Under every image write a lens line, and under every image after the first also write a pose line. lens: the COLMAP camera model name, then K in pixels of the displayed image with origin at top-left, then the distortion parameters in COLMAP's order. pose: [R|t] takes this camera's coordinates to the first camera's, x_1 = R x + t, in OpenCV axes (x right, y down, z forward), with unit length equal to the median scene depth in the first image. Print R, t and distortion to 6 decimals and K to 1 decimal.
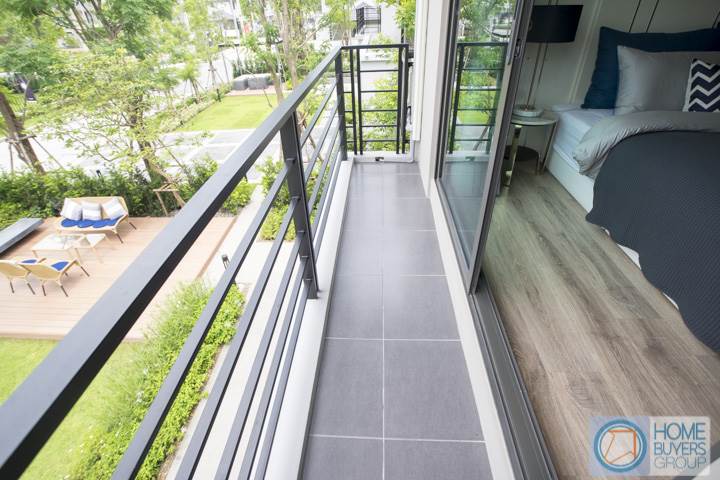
lens RADIAL K [[352.4, 0, 359.5], [0, 352.4, 238.4], [0, 0, 1]] dist [-0.026321, 0.002081]
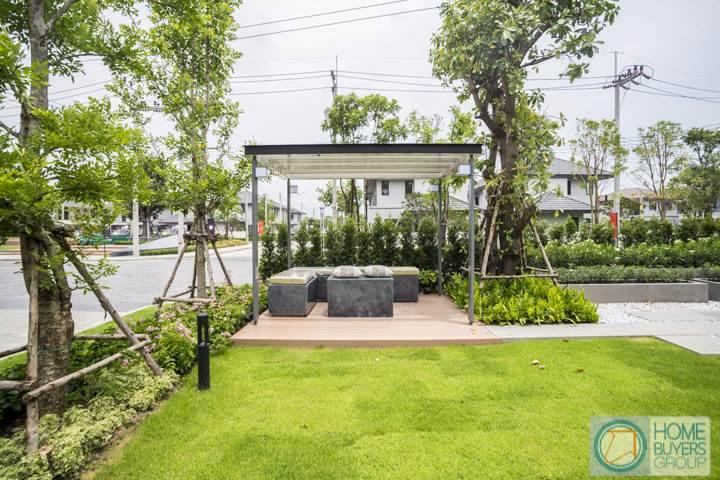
lens RADIAL K [[352.4, 0, 359.9], [0, 352.4, 235.1], [0, 0, 1]] dist [-0.026321, 0.002081]
pose [[0.997813, 0.030093, 0.058852, -0.307906], [0.008071, 0.828217, -0.560350, -0.326693], [-0.065605, 0.559599, 0.826163, 0.747145]]
